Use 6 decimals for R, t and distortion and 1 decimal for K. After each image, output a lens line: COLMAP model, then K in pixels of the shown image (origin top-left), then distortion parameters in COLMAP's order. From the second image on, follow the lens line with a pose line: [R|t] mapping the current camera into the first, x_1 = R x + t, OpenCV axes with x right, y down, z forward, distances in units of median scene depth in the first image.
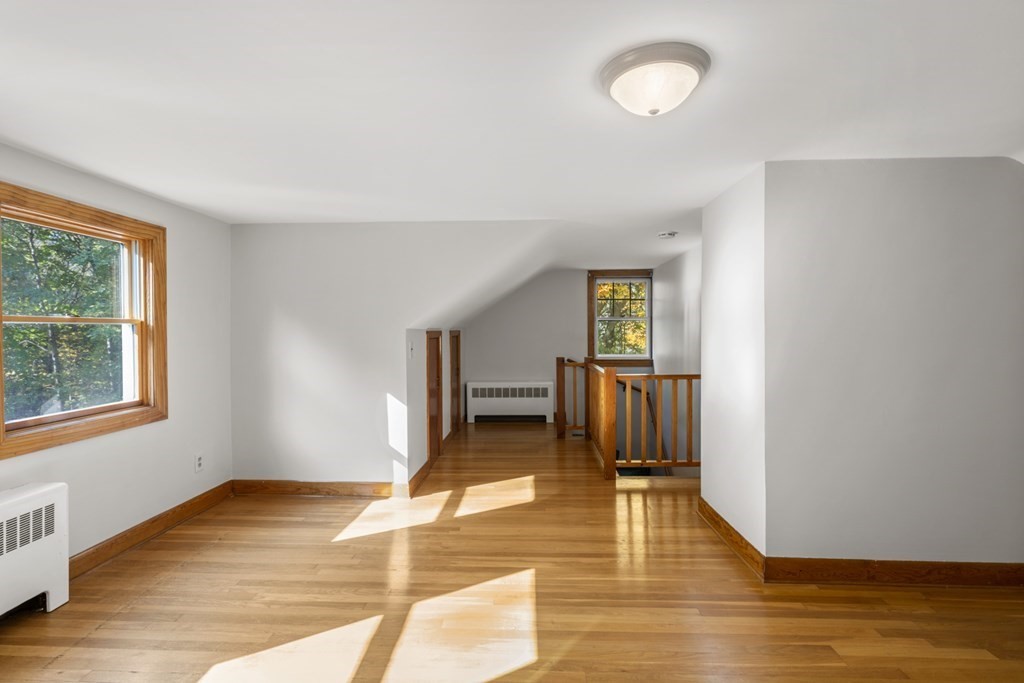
lens RADIAL K [[474.3, 0, 507.6], [0, 474.3, 340.3], [0, 0, 1]] dist [-0.002160, 0.000627]
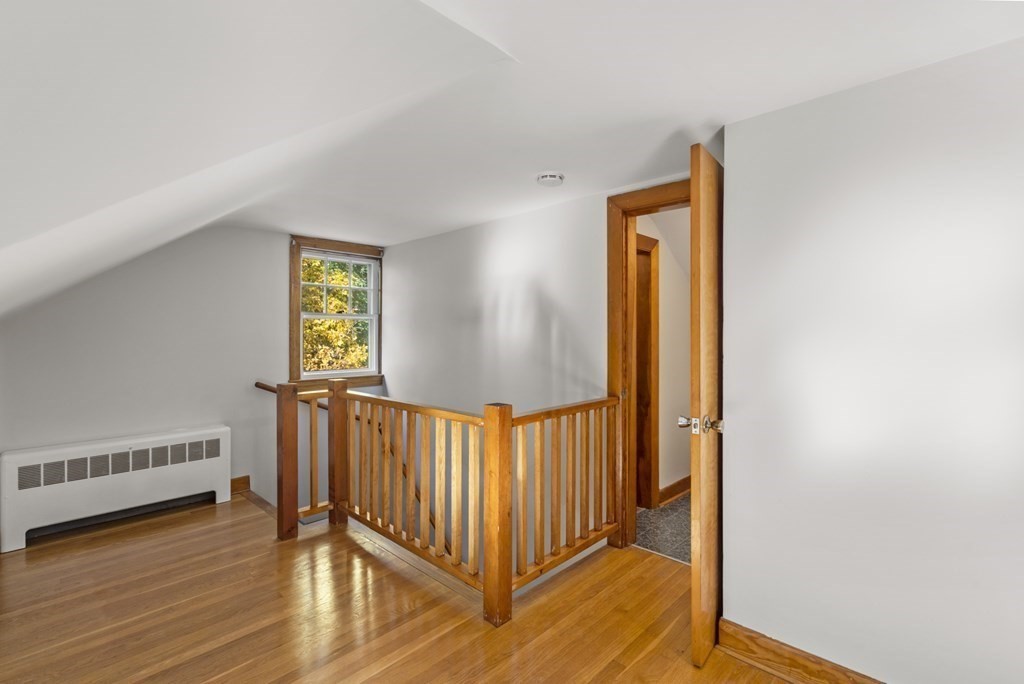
lens RADIAL K [[474.3, 0, 507.6], [0, 474.3, 340.8], [0, 0, 1]] dist [-0.002160, 0.000627]
pose [[0.665617, -0.001661, 0.746292, -0.192474], [0.008366, 0.999951, -0.005237, -0.010942], [-0.746247, 0.009729, 0.665598, 0.769351]]
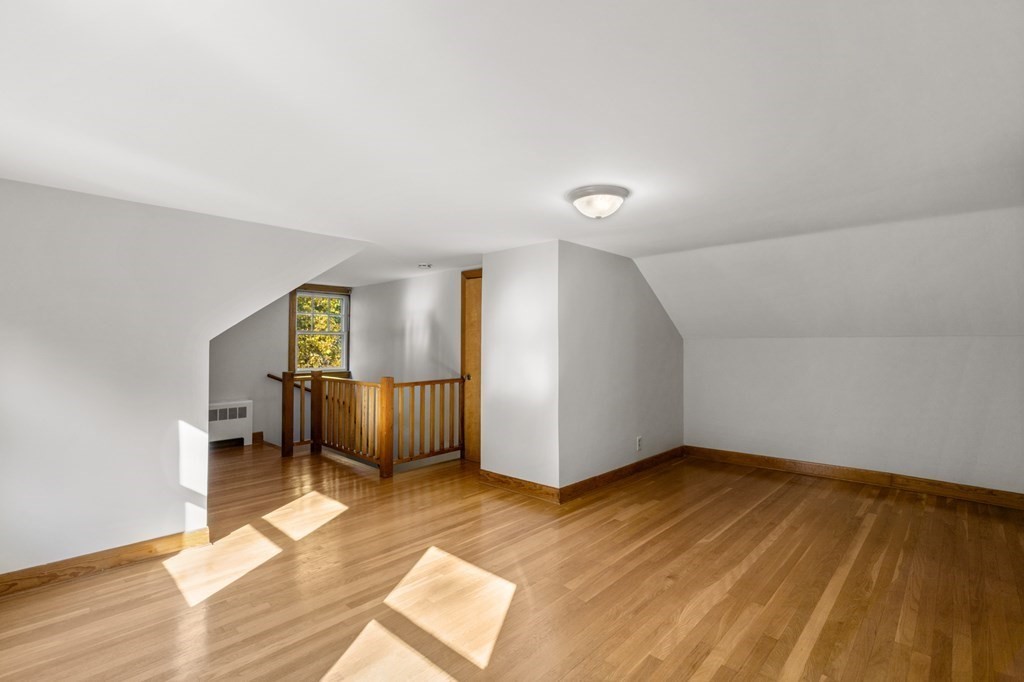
lens RADIAL K [[469.6, 0, 510.1], [0, 469.6, 344.2], [0, 0, 1]] dist [0.002082, 0.001165]
pose [[0.653803, 0.009927, 0.756600, -0.515131], [0.007701, 0.999775, -0.019772, 0.004327], [-0.756626, 0.018753, 0.653579, 0.062972]]
